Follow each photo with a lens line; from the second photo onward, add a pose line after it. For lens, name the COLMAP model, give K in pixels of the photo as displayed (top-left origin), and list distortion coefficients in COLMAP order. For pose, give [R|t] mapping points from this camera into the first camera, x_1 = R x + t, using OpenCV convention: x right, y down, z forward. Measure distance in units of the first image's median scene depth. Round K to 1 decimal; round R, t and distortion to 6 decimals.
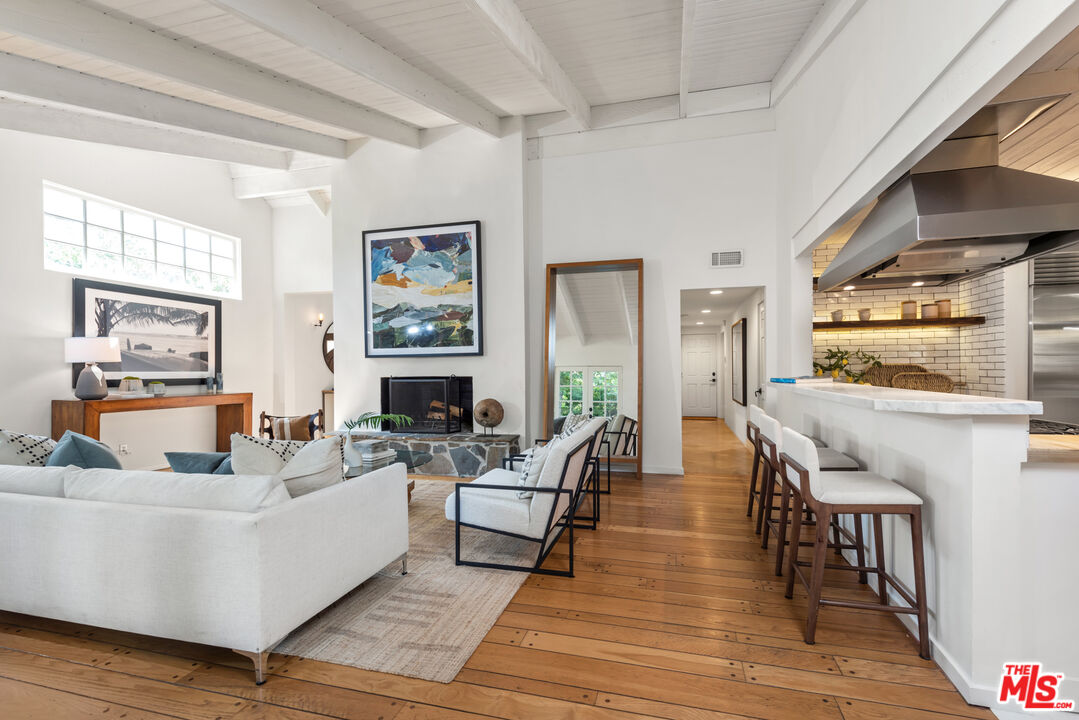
lens RADIAL K [[449.3, 0, 537.0], [0, 449.3, 370.9], [0, 0, 1]] dist [0.011150, -0.000251]
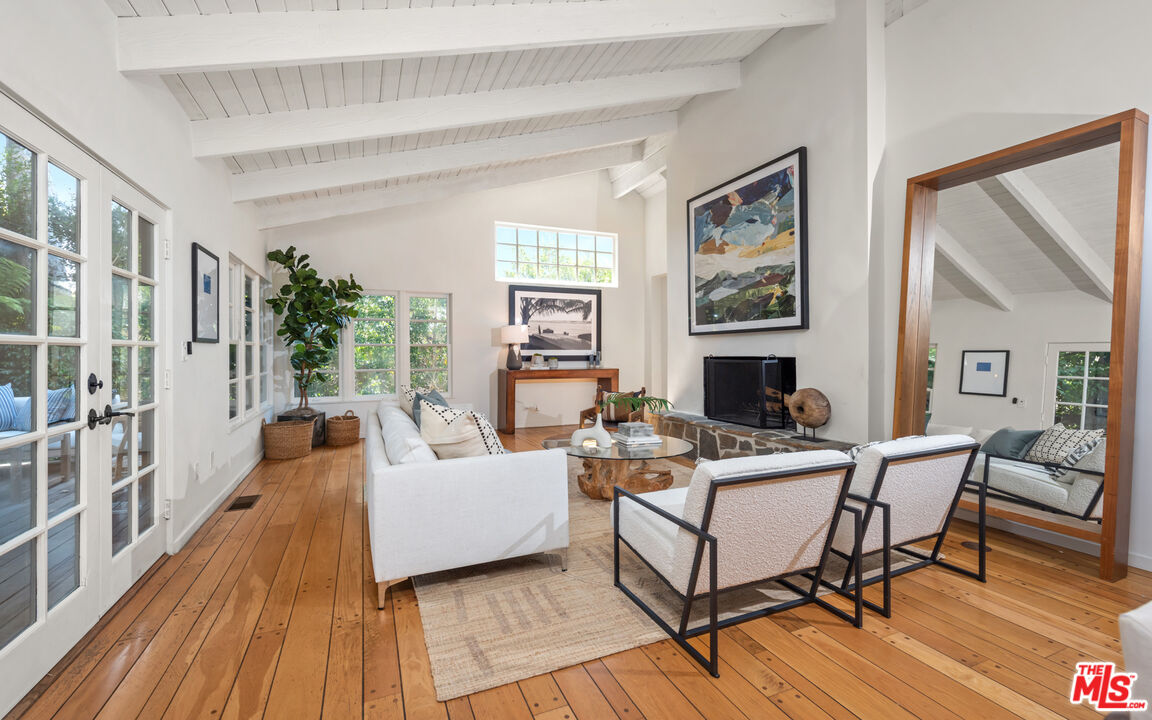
lens RADIAL K [[464.0, 0, 574.1], [0, 464.0, 354.6], [0, 0, 1]] dist [0.008921, -0.000851]
pose [[0.621303, 0.010115, -0.783505, 0.235637], [-0.003084, 0.999940, 0.010464, 0.000917], [0.783564, -0.004085, 0.621297, 0.224193]]
